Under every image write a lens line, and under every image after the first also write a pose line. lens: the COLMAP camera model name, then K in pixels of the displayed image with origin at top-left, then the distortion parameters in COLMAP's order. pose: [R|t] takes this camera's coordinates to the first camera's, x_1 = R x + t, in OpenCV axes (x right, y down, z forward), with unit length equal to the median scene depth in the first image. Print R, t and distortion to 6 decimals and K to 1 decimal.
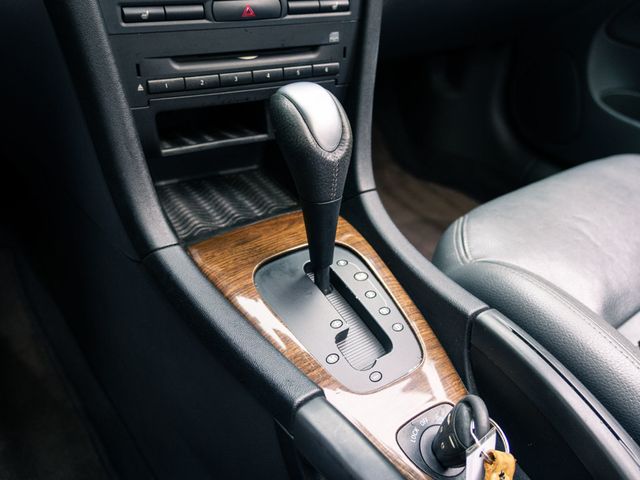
lens RADIAL K [[581.3, 0, 320.0], [0, 581.3, 240.0], [0, 0, 1]] dist [-0.001543, -0.000791]
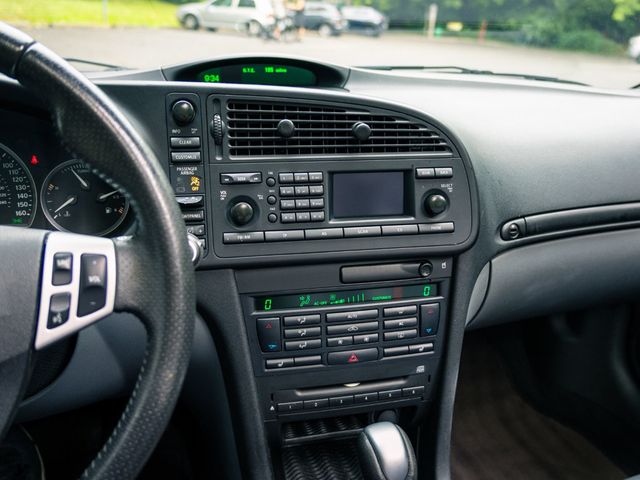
lens RADIAL K [[523.0, 0, 320.0], [0, 523.0, 240.0], [0, 0, 1]] dist [-0.001900, -0.000185]
pose [[0.954892, 0.045849, -0.293393, 0.152605], [-0.126377, 0.956815, -0.261789, -0.311827], [0.268720, 0.287058, 0.919450, -0.258035]]
